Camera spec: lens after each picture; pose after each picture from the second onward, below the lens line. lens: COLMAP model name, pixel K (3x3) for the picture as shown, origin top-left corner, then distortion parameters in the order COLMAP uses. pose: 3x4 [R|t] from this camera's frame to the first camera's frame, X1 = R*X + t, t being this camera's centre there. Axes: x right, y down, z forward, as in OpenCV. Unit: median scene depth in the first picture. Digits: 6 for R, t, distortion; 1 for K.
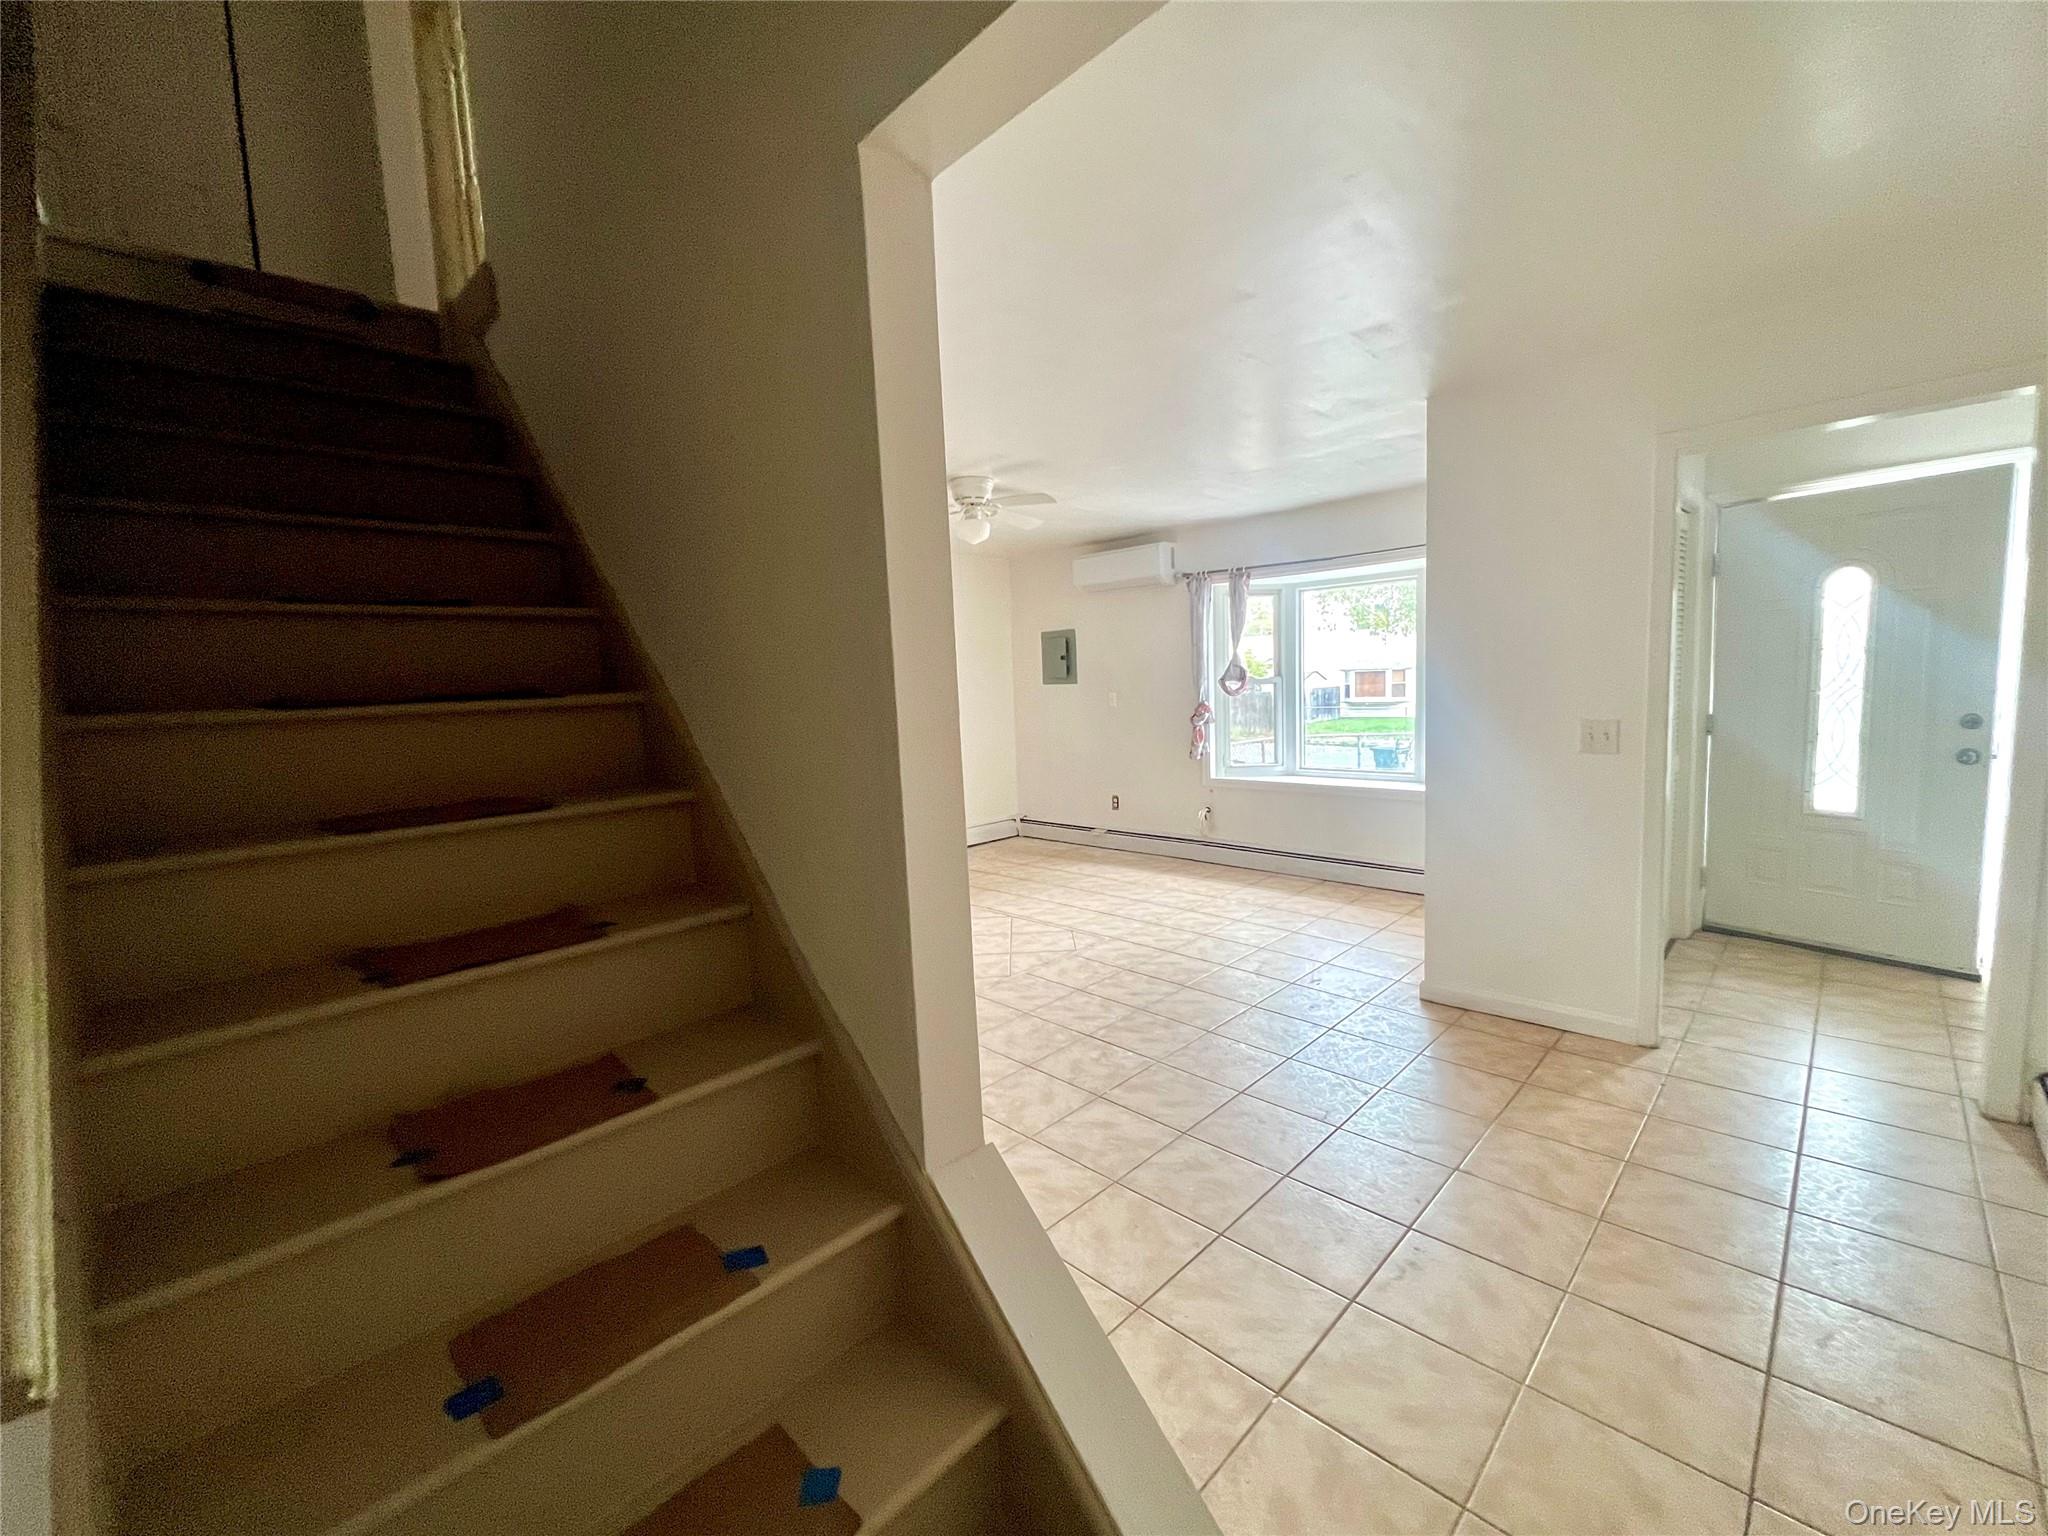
lens RADIAL K [[844.7, 0, 1017.7], [0, 844.7, 766.0], [0, 0, 1]] dist [-0.000619, -0.000238]
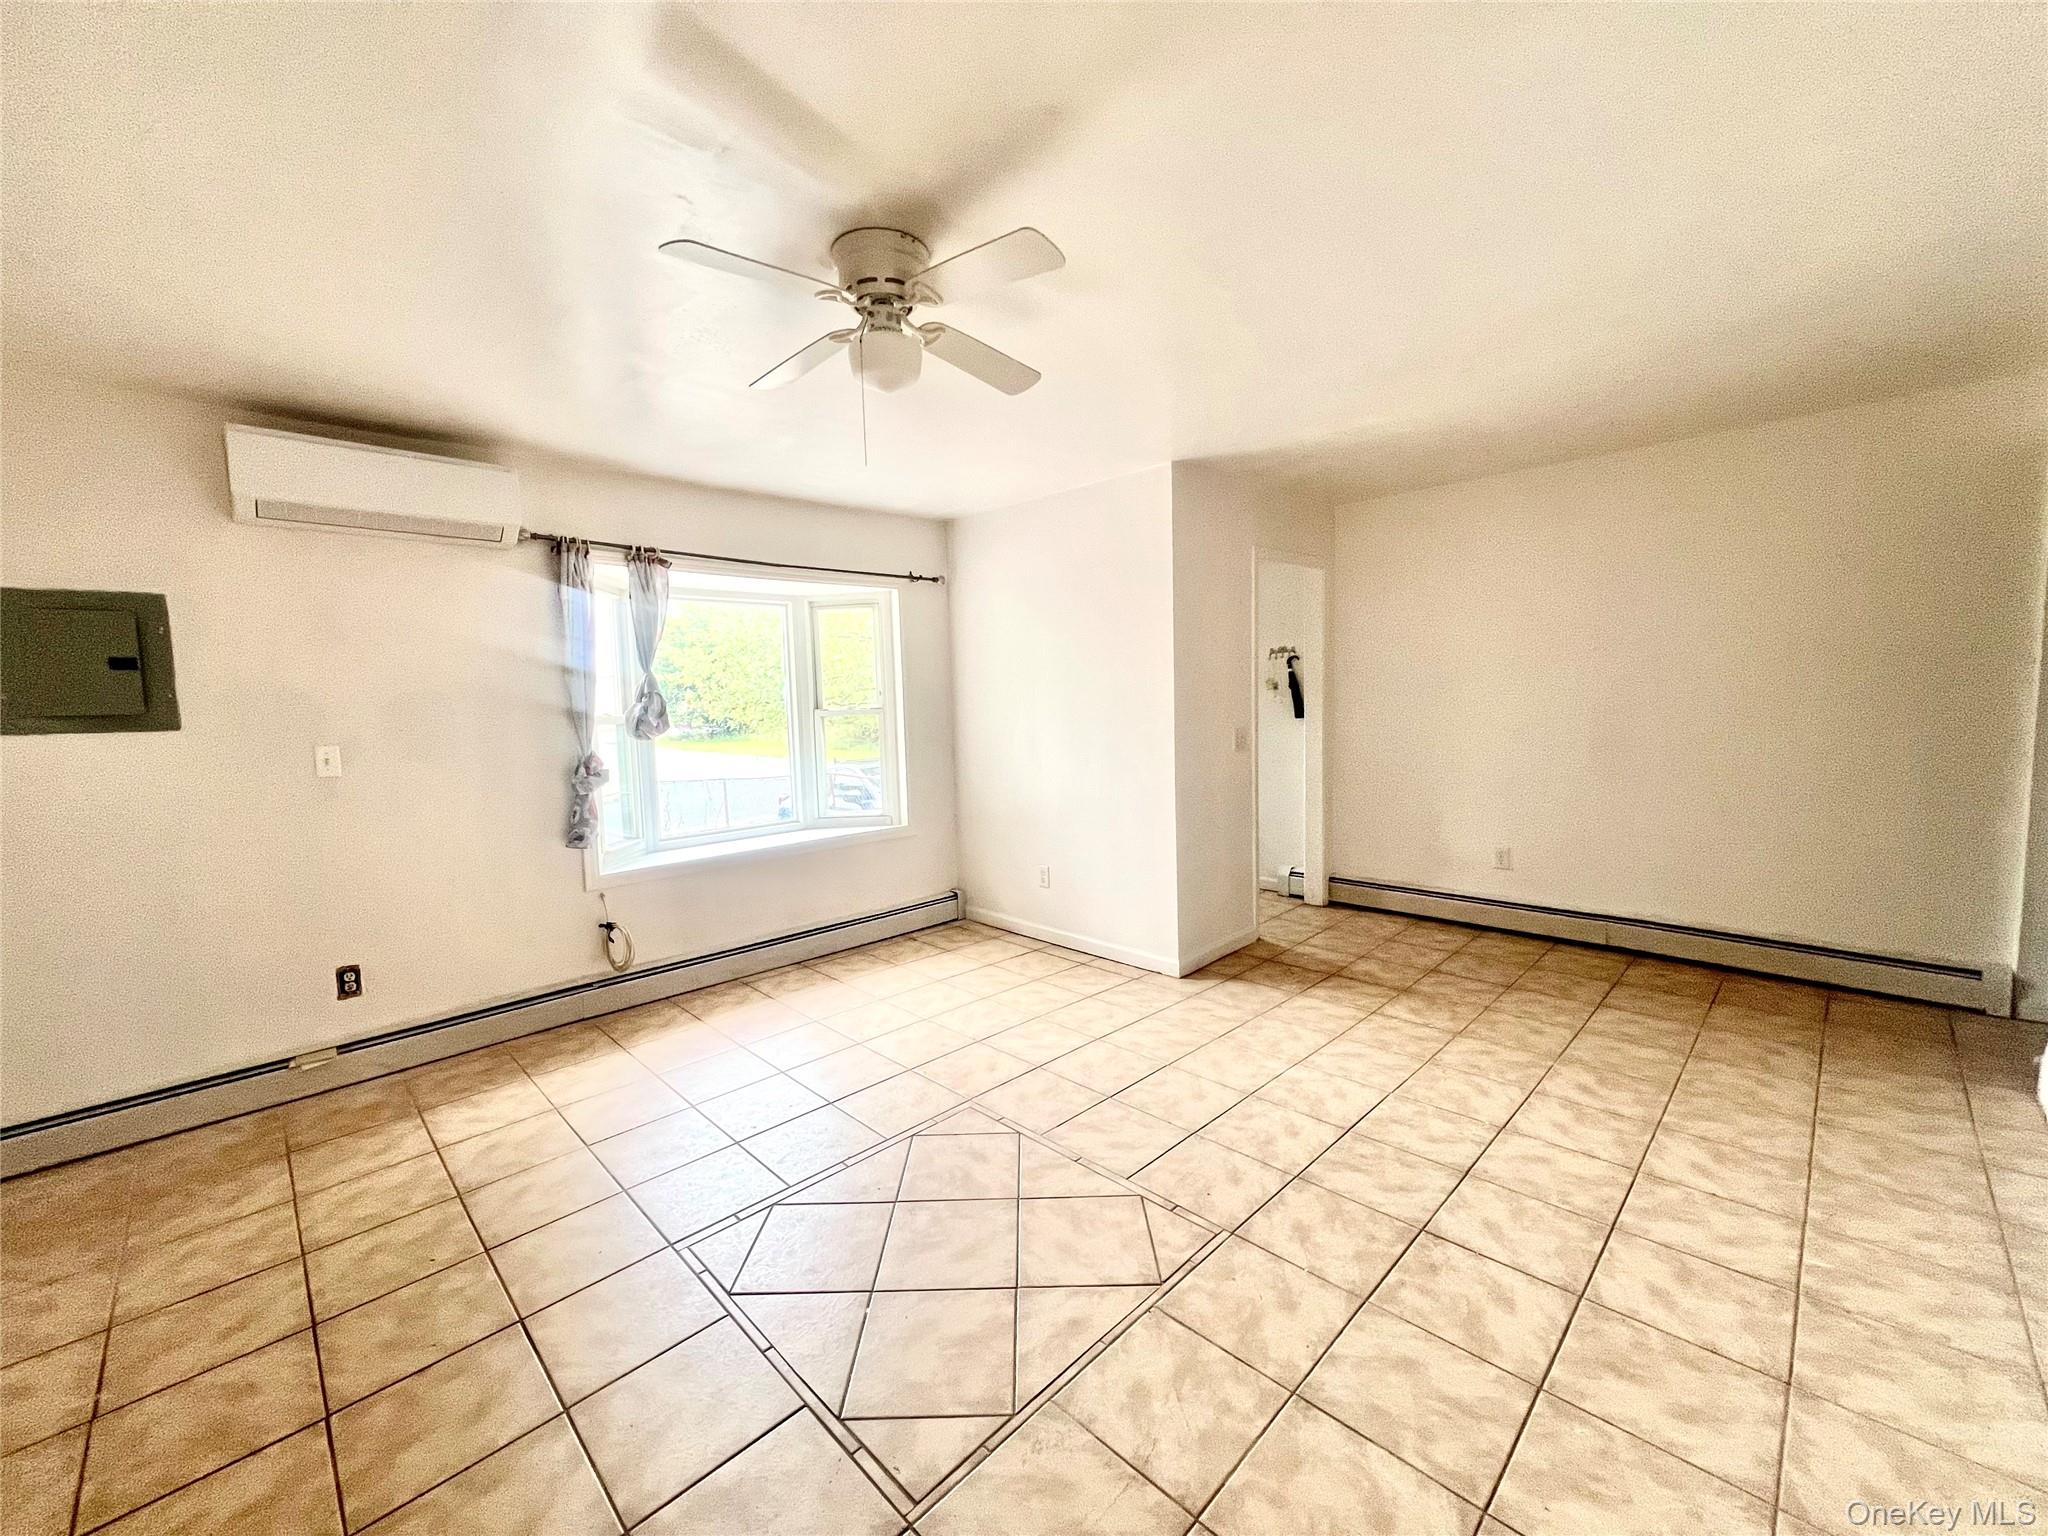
lens RADIAL K [[815.3, 0, 1021.7], [0, 815.3, 773.3], [0, 0, 1]] dist [0.002303, -0.000130]
pose [[0.002142, -0.055046, 0.998482, -0.428550], [0.127316, 0.990373, 0.054326, -0.062747], [-0.991860, 0.127007, 0.009129, 0.799378]]
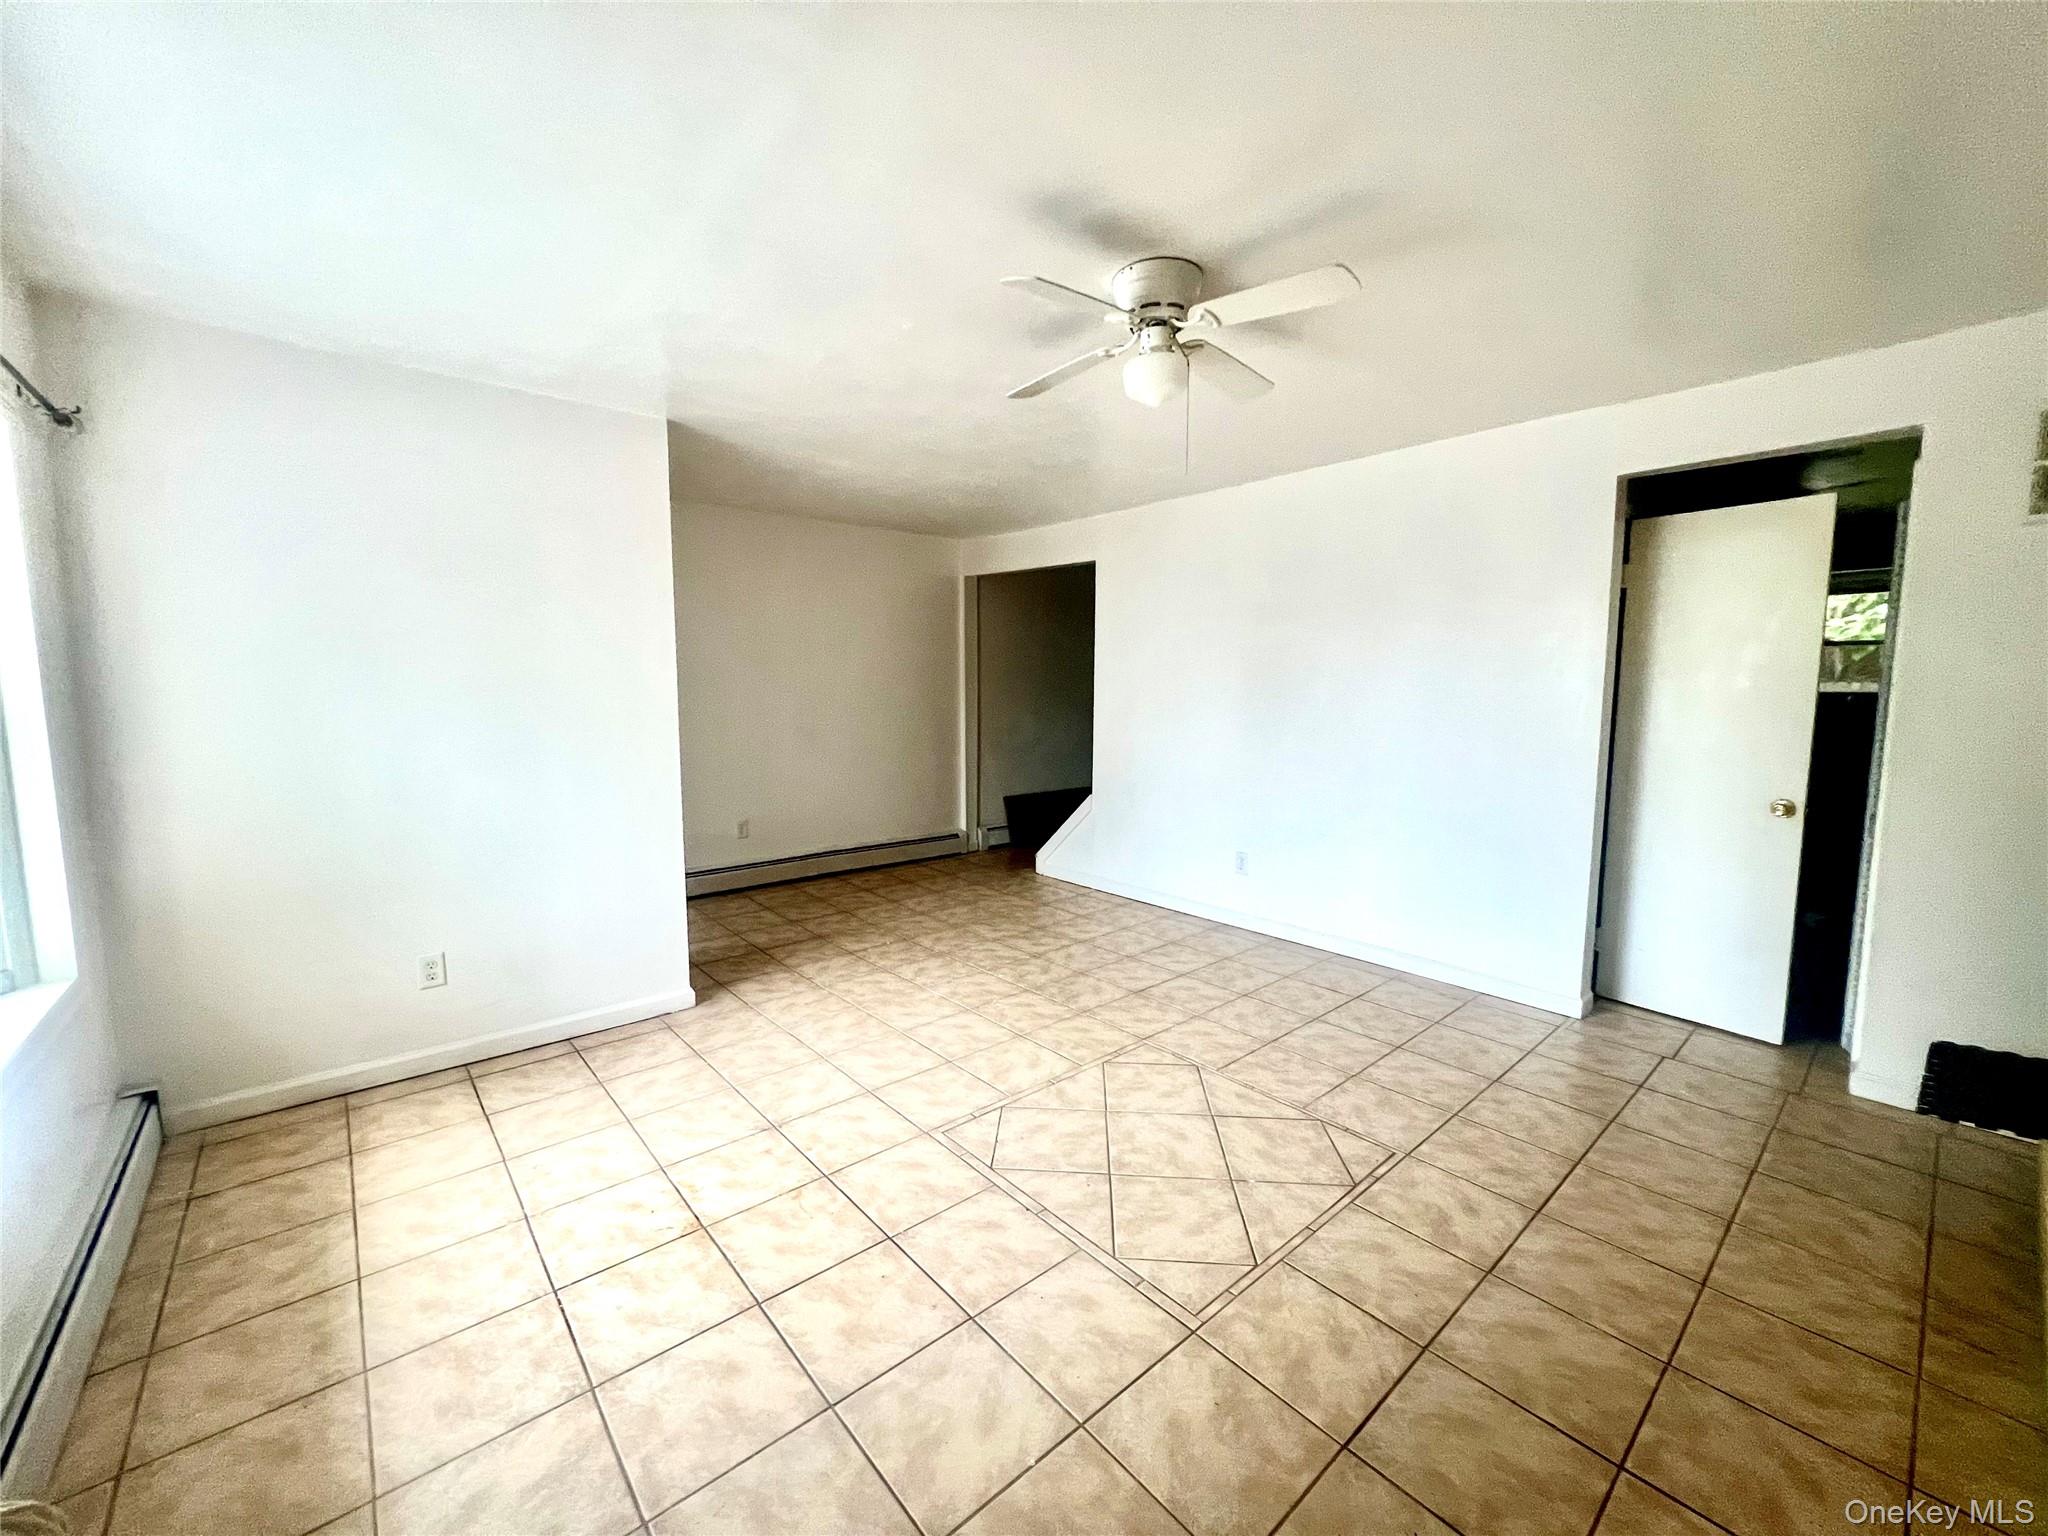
lens RADIAL K [[815.3, 0, 1014.9], [0, 815.3, 767.7], [0, 0, 1]] dist [0.002303, -0.000130]
pose [[-0.996626, 0.032156, 0.075521, 0.001369], [0.046766, 0.978578, 0.200493, -0.130917], [-0.067456, 0.203348, -0.976780, 1.290521]]
